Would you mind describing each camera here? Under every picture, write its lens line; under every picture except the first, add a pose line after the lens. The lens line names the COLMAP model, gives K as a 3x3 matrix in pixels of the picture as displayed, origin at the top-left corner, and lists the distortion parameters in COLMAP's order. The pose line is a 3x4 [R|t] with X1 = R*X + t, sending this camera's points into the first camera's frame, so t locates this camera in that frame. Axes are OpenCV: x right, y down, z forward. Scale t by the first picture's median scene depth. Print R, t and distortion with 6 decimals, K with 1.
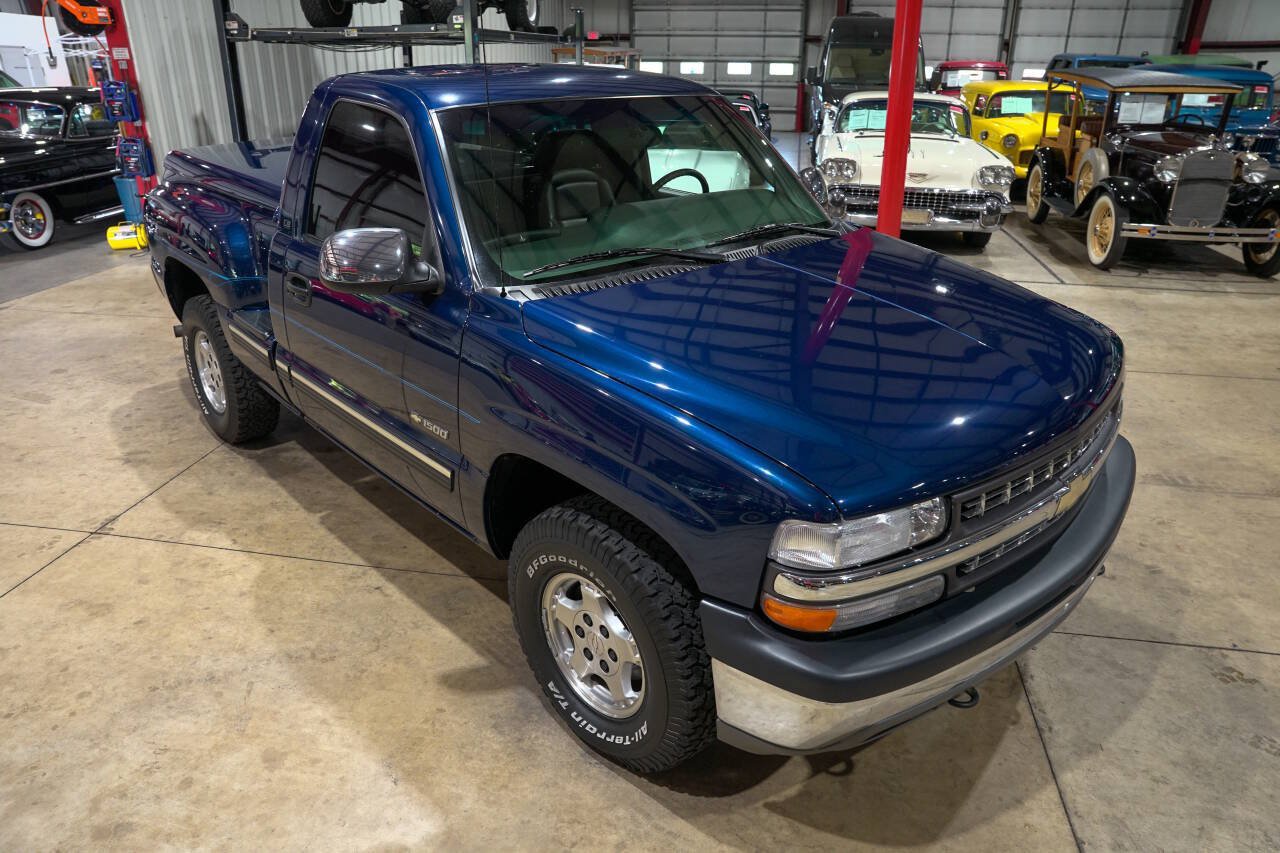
lens RADIAL K [[875.2, 0, 642.6], [0, 875.2, 427.1], [0, 0, 1]] dist [-0.139146, 0.107427]
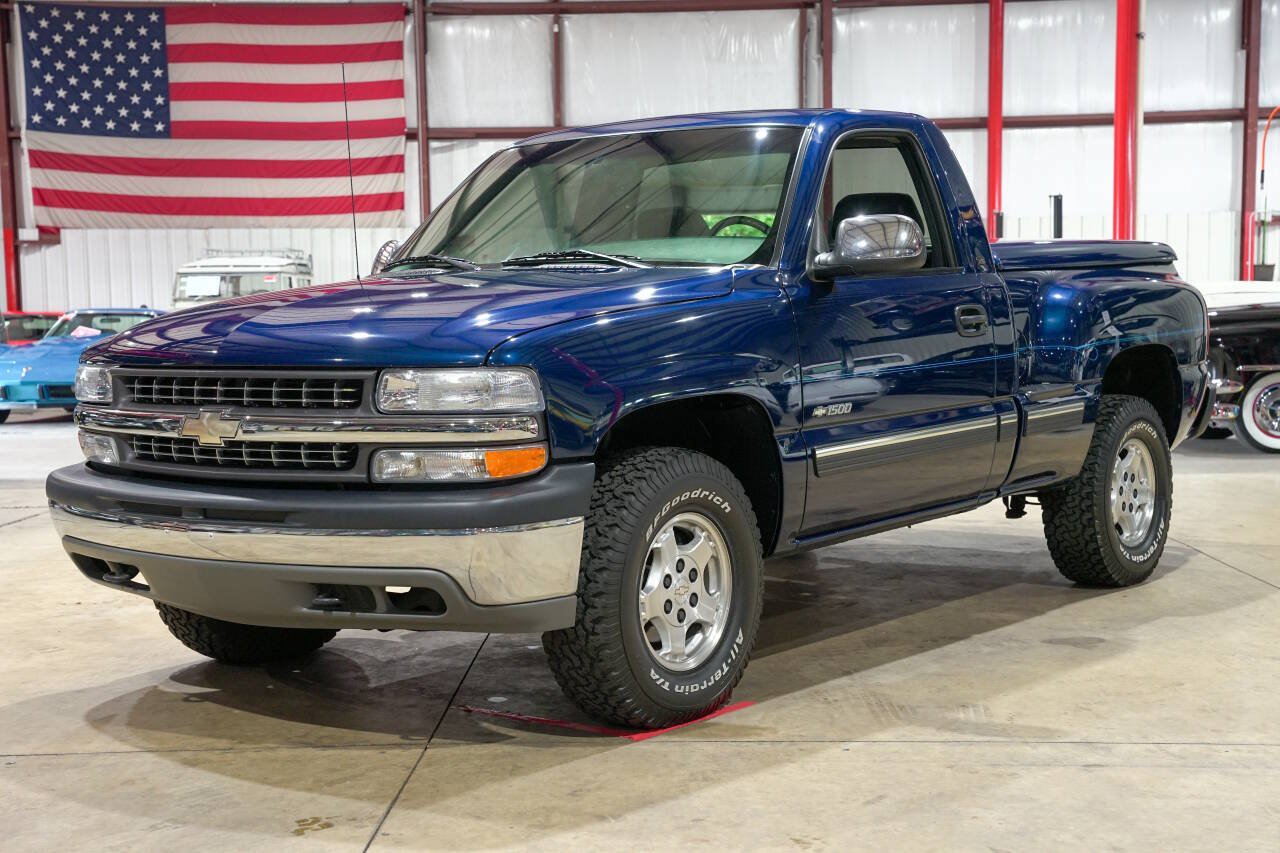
lens RADIAL K [[1773.2, 0, 643.5], [0, 1773.2, 430.2], [0, 0, 1]] dist [0.234454, 0.000000]
pose [[0.153460, 0.059680, -0.986351, 2.045075], [-0.380963, 0.924584, -0.003329, -0.083710], [0.911766, 0.376274, 0.164622, 0.847092]]
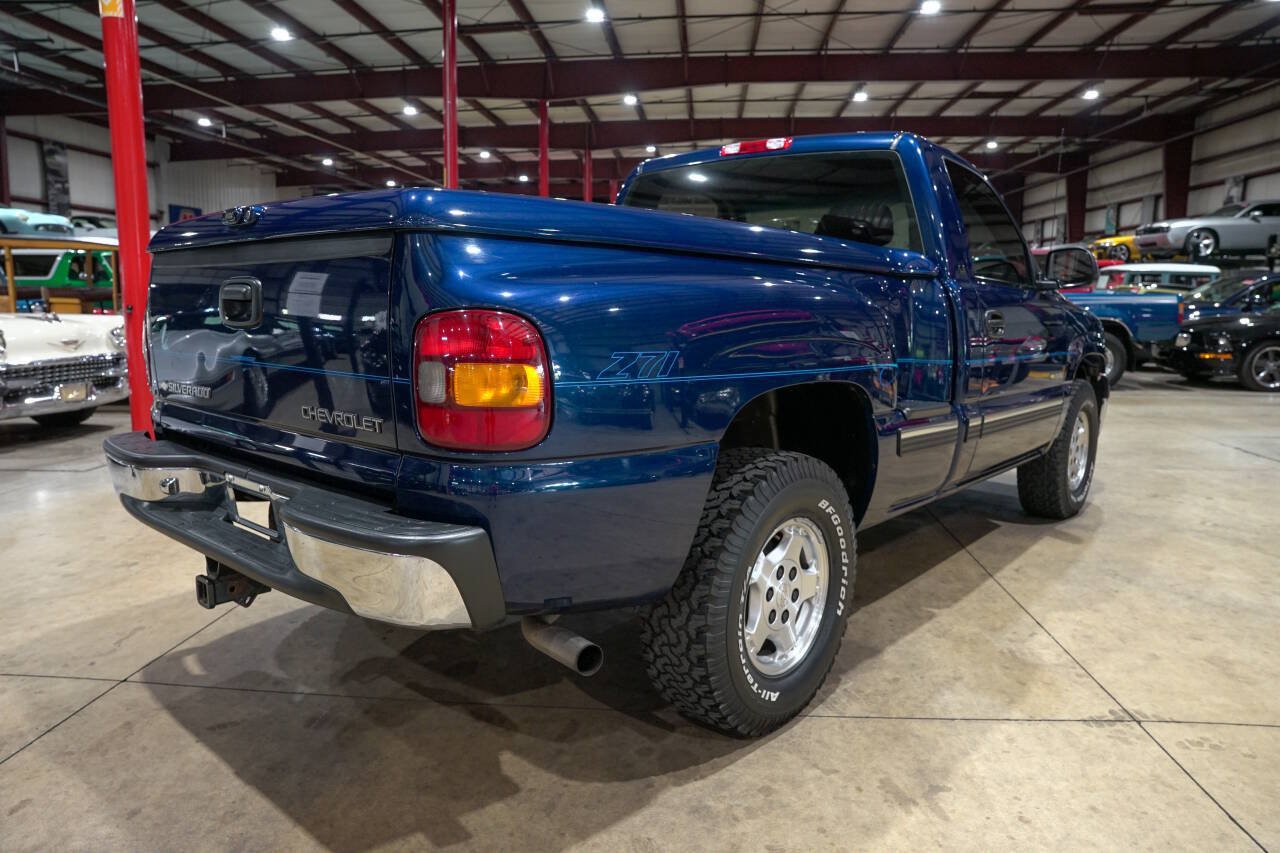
lens RADIAL K [[875.2, 0, 642.4], [0, 875.2, 426.9], [0, 0, 1]] dist [-0.139146, 0.107427]
pose [[-0.093969, -0.158286, 0.982912, -1.518990], [0.392255, 0.901534, 0.182682, -0.440516], [-0.915044, 0.402719, -0.022628, 1.577168]]
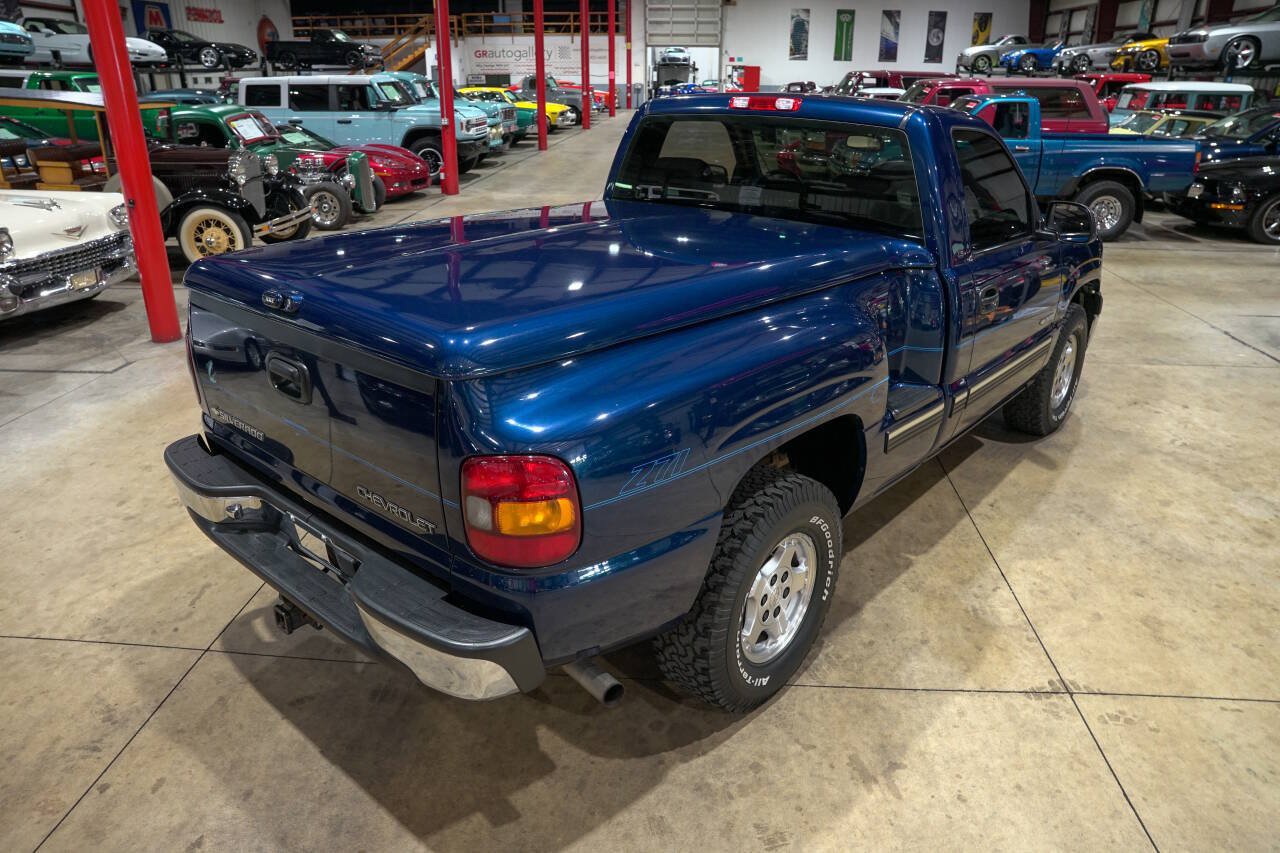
lens RADIAL K [[875.2, 0, 640.4], [0, 875.2, 431.0], [0, 0, 1]] dist [-0.139146, 0.107427]
pose [[-0.093222, -0.389202, 0.916423, -1.537080], [0.394633, 0.830600, 0.392897, -0.675621], [-0.914098, 0.398277, 0.076162, 1.492610]]
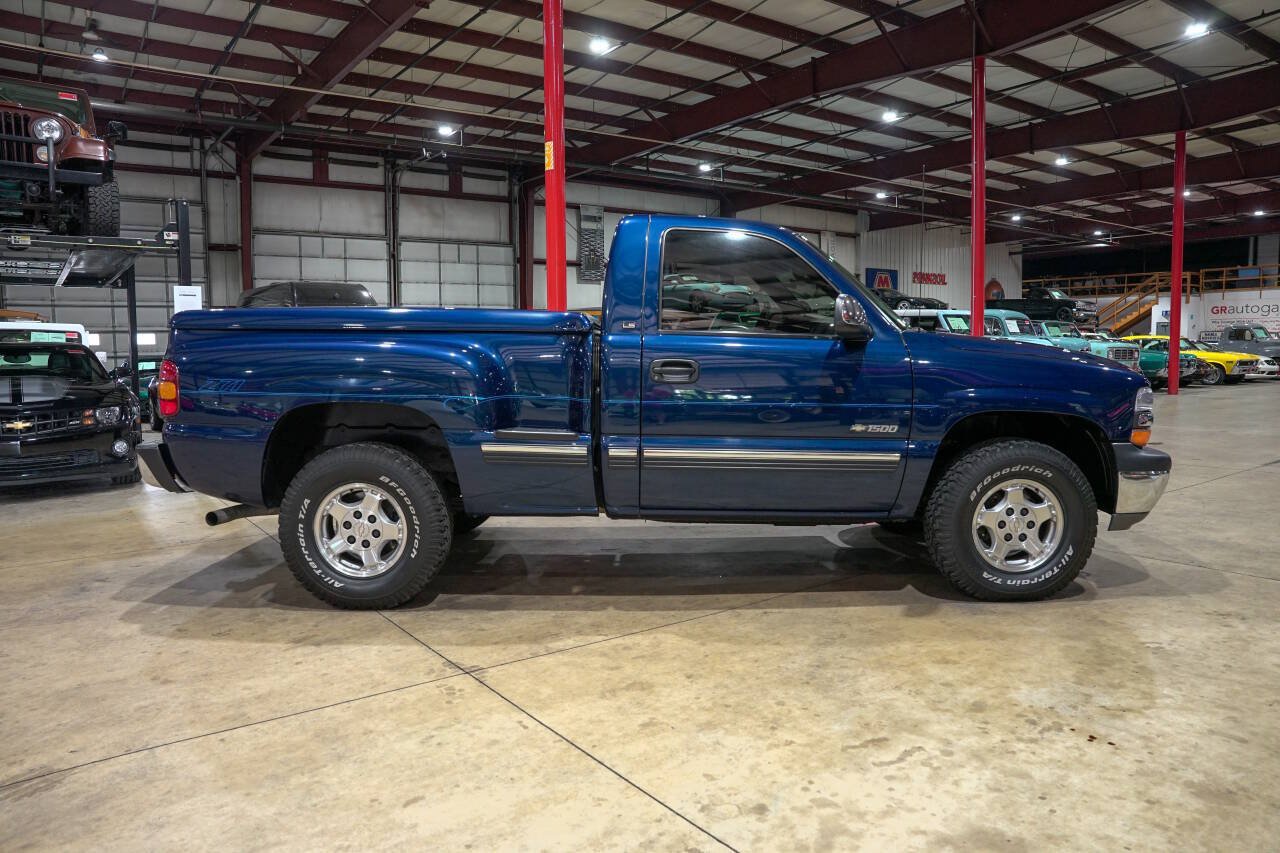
lens RADIAL K [[875.2, 0, 641.9], [0, 875.2, 429.2], [0, 0, 1]] dist [-0.139146, 0.107427]
pose [[0.690310, -0.078848, 0.719204, -1.411594], [0.299985, 0.935766, -0.185342, 0.136053], [-0.658393, 0.343694, 0.669622, 0.256204]]
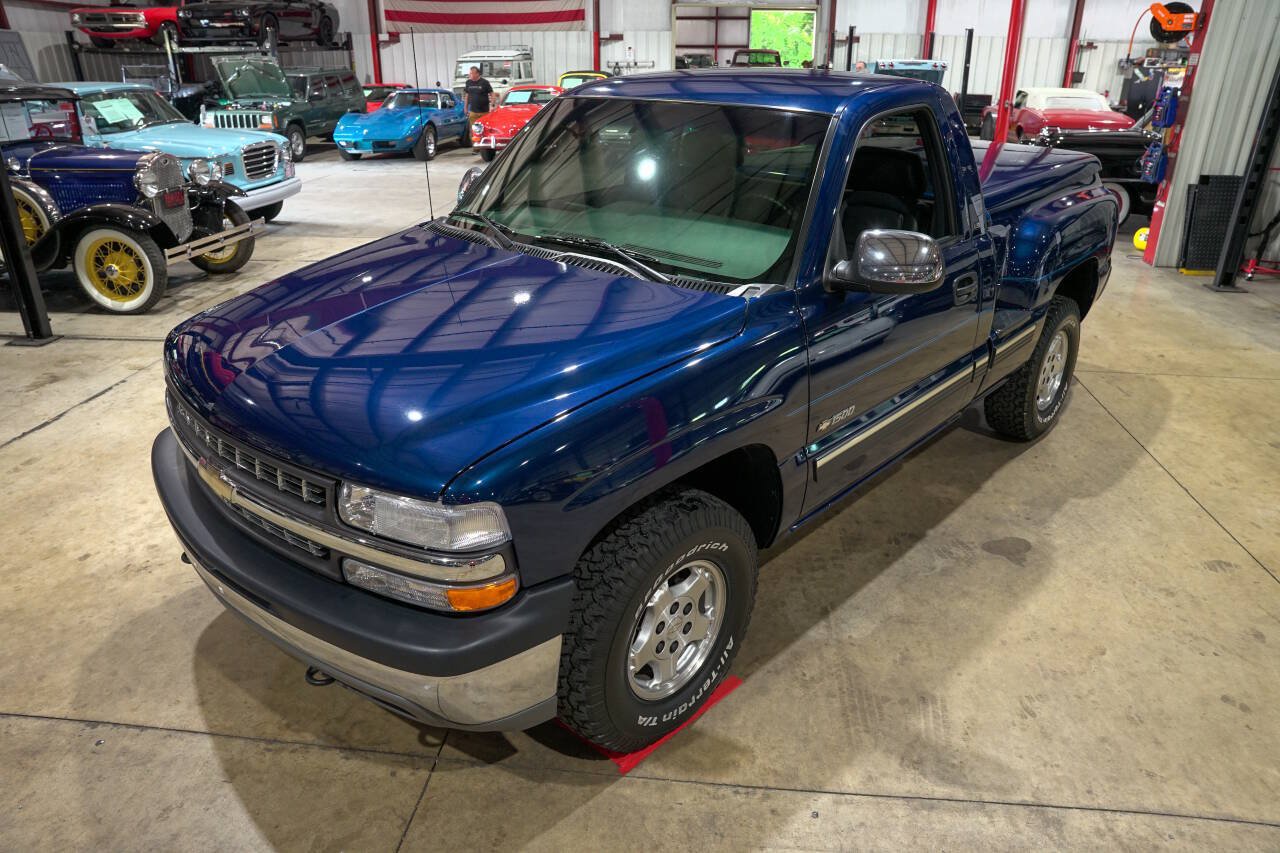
lens RADIAL K [[875.2, 0, 644.4], [0, 875.2, 424.6], [0, 0, 1]] dist [-0.139146, 0.107427]
pose [[0.063982, 0.393795, -0.916969, 1.108991], [-0.401409, 0.851398, 0.337627, -0.410667], [0.913661, 0.346477, 0.212547, 0.934052]]
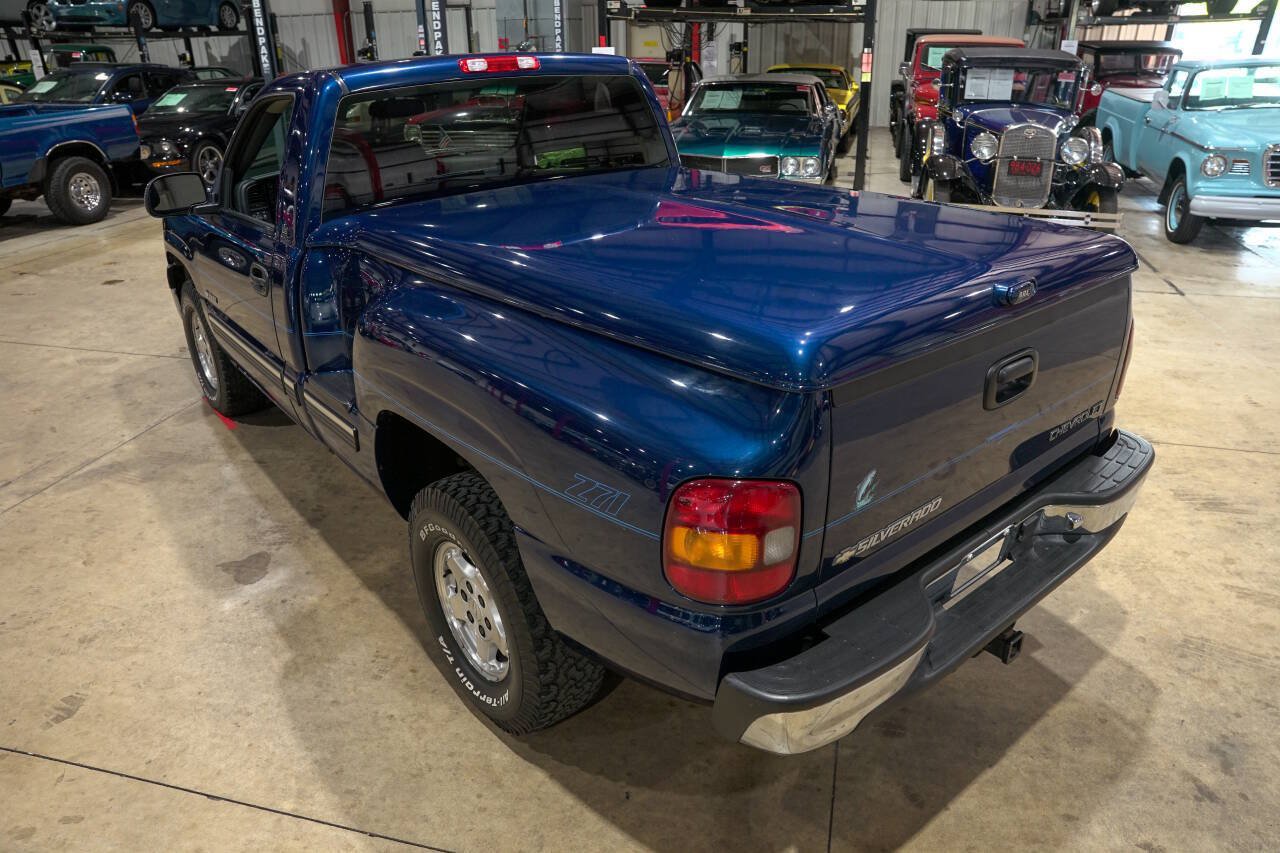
lens RADIAL K [[875.2, 0, 646.0], [0, 875.2, 431.9], [0, 0, 1]] dist [-0.139146, 0.107427]
pose [[-0.997421, -0.023840, 0.067702, -0.526634], [0.035245, 0.659010, 0.751308, -1.029386], [-0.062528, 0.751756, -0.656470, 2.323893]]
